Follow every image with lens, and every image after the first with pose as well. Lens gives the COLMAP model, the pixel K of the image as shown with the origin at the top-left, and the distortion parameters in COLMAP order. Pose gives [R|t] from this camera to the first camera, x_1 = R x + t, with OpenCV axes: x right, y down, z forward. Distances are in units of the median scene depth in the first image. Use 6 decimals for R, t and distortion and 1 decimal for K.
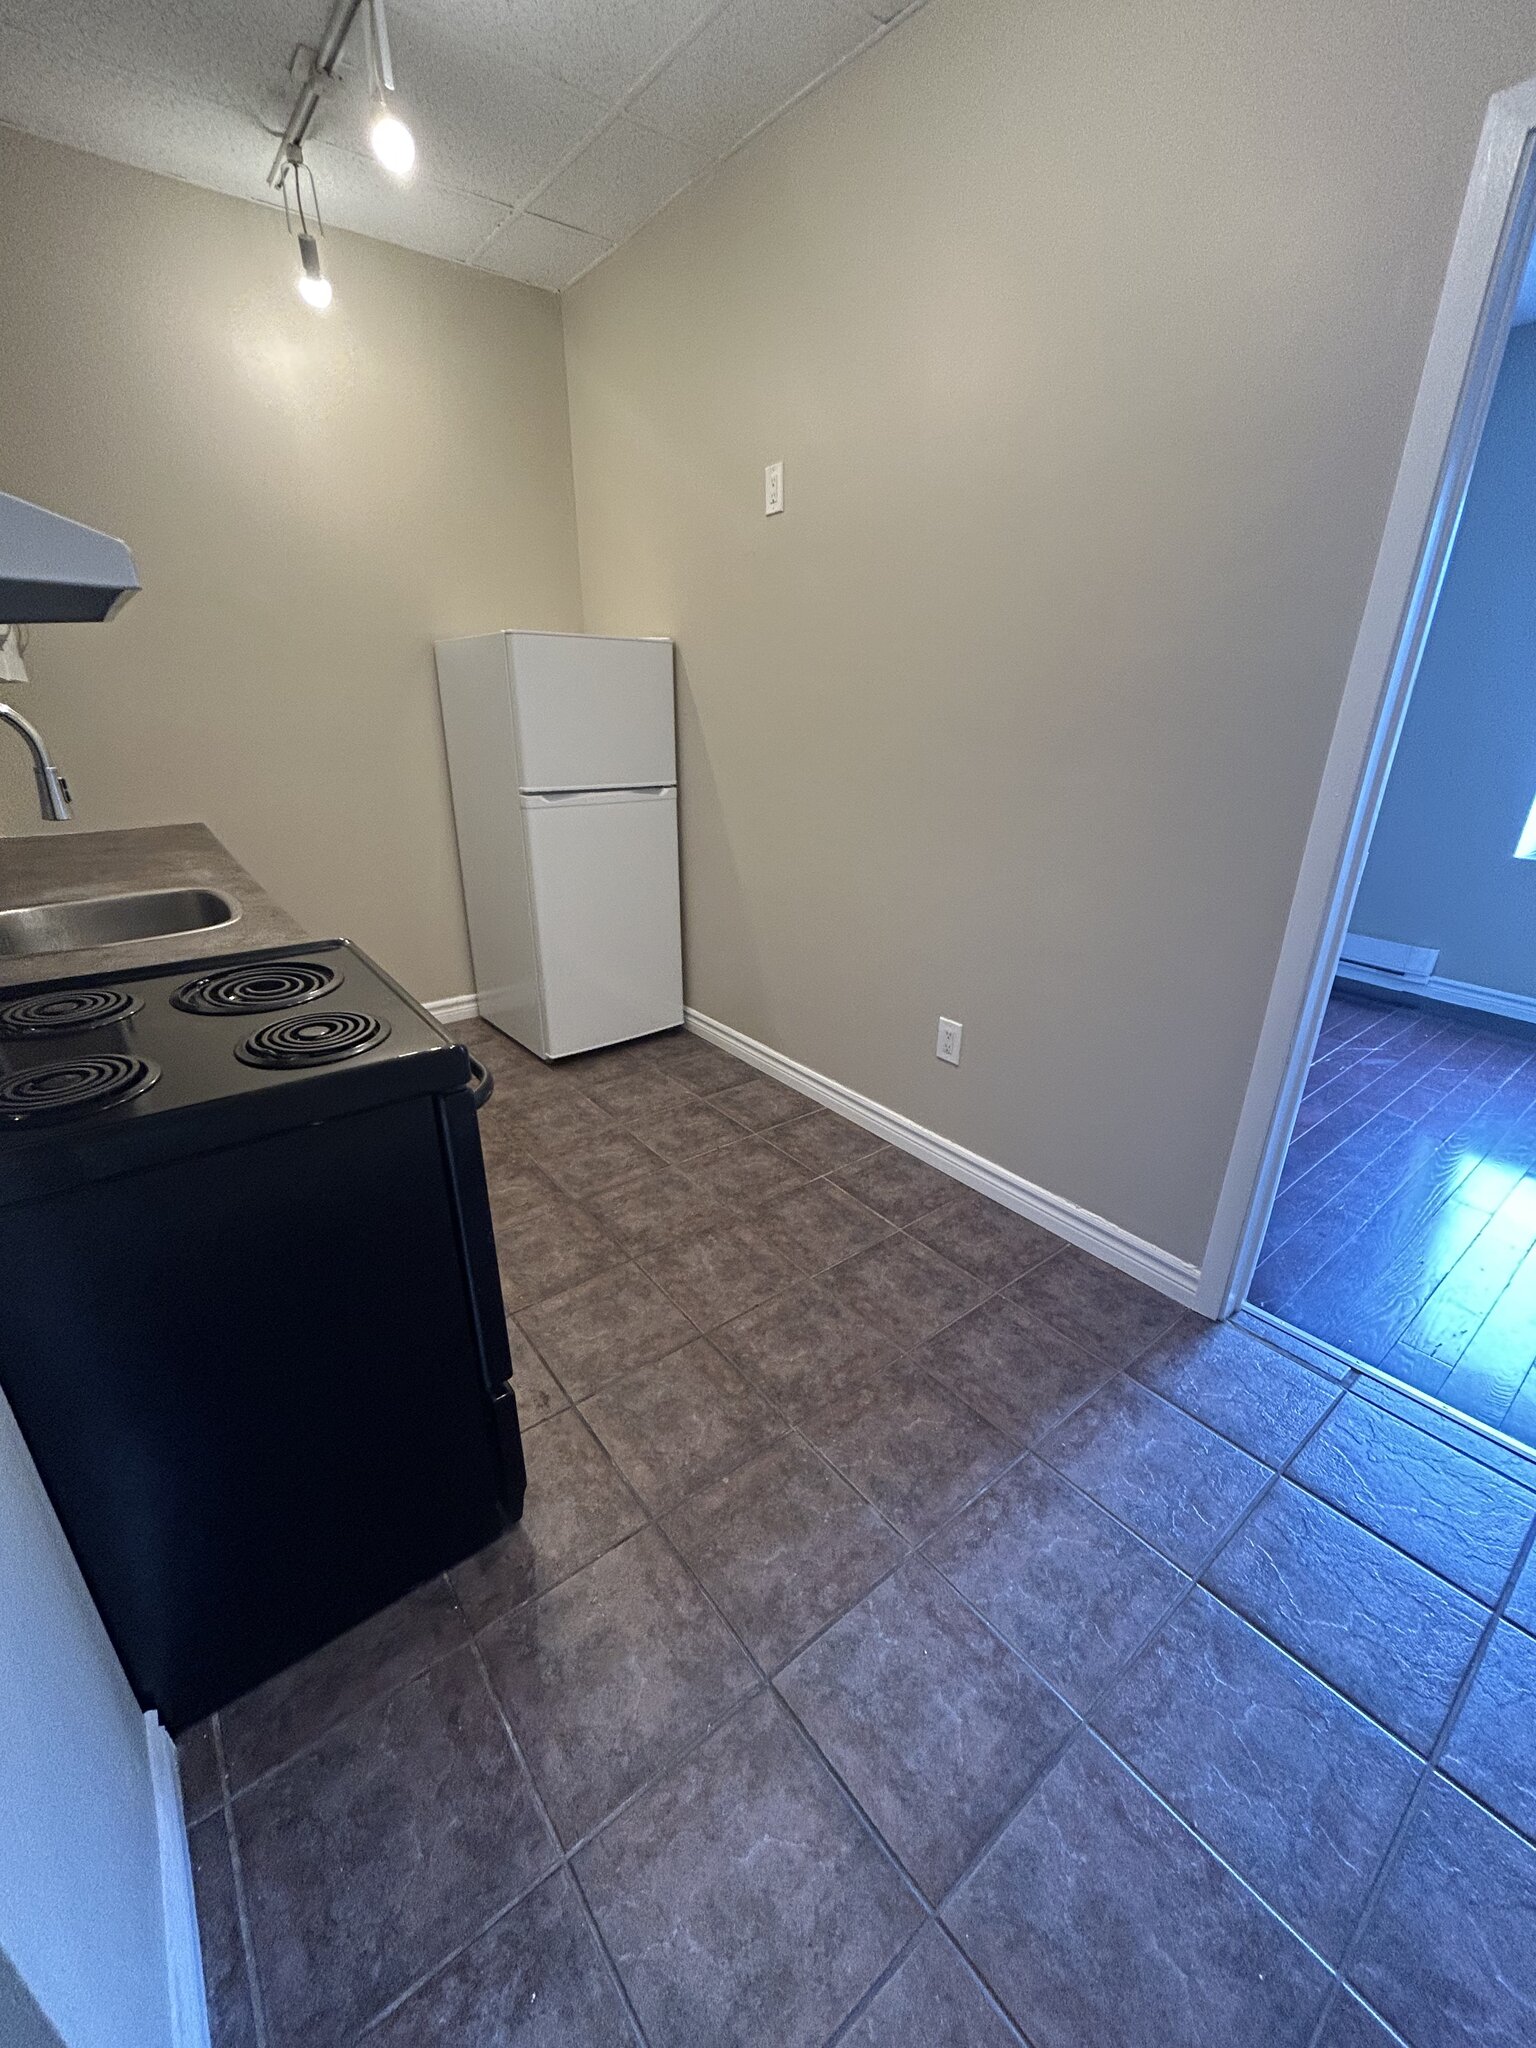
lens RADIAL K [[826.4, 0, 767.5], [0, 826.4, 1028.4], [0, 0, 1]] dist [-0.002940, 0.000904]
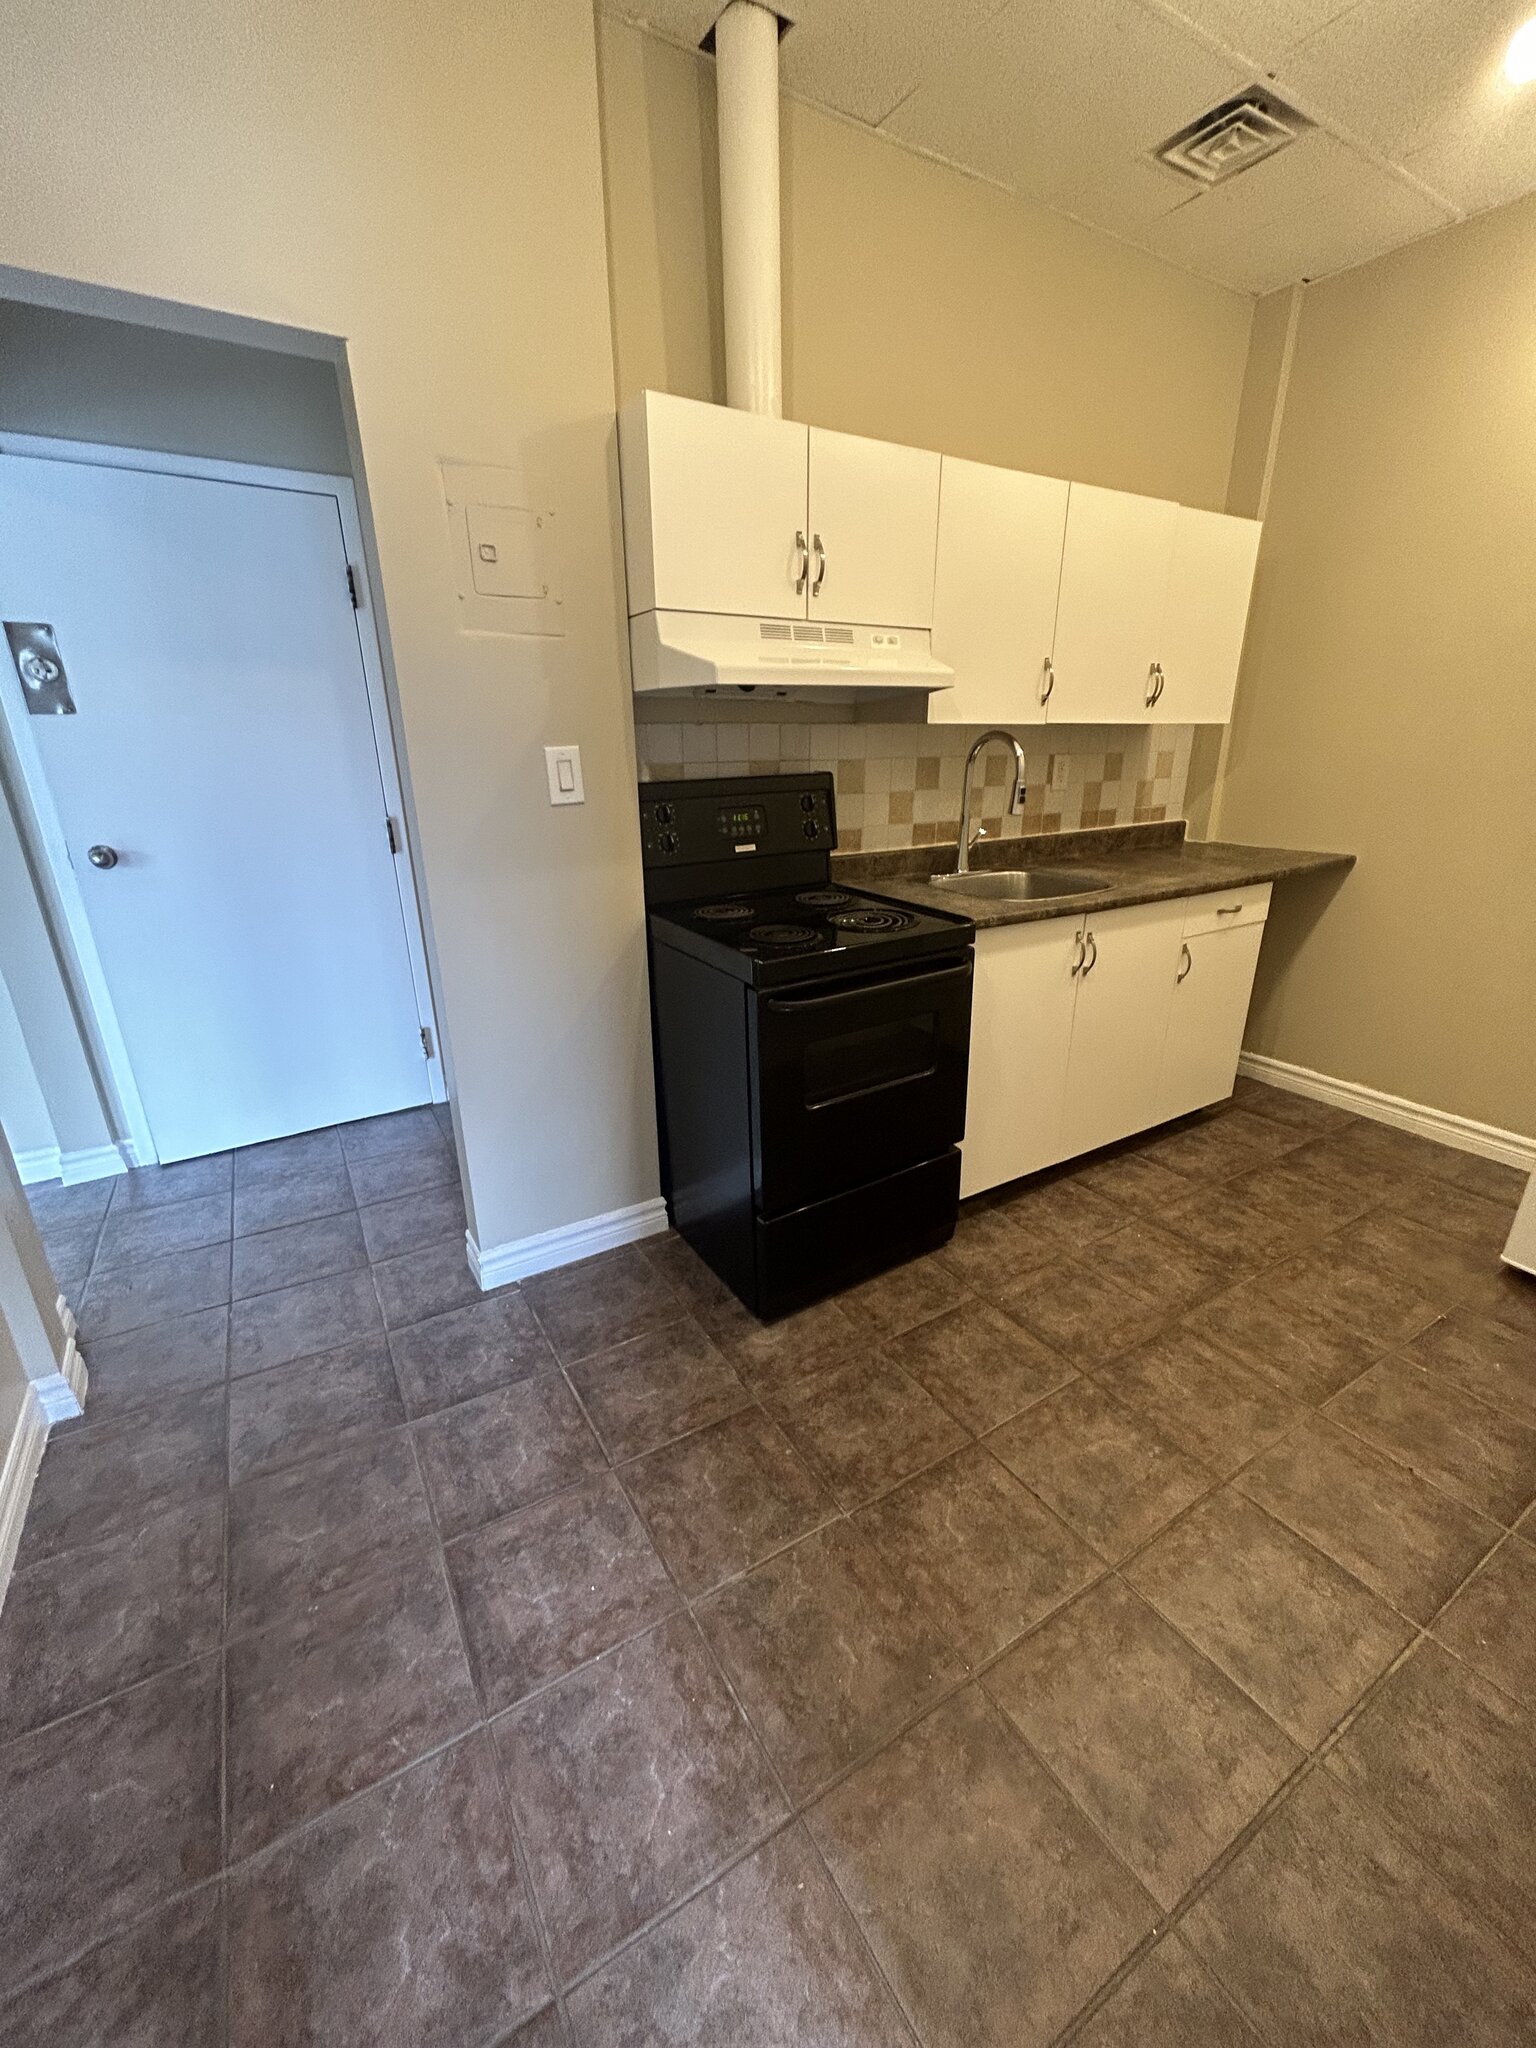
lens RADIAL K [[826.4, 0, 773.6], [0, 826.4, 1019.8], [0, 0, 1]] dist [-0.002940, 0.000904]
pose [[-0.120894, 0.317730, -0.940442, 0.839415], [-0.363506, 0.867415, 0.339787, -0.320595], [0.923714, 0.382935, 0.010631, 0.805509]]
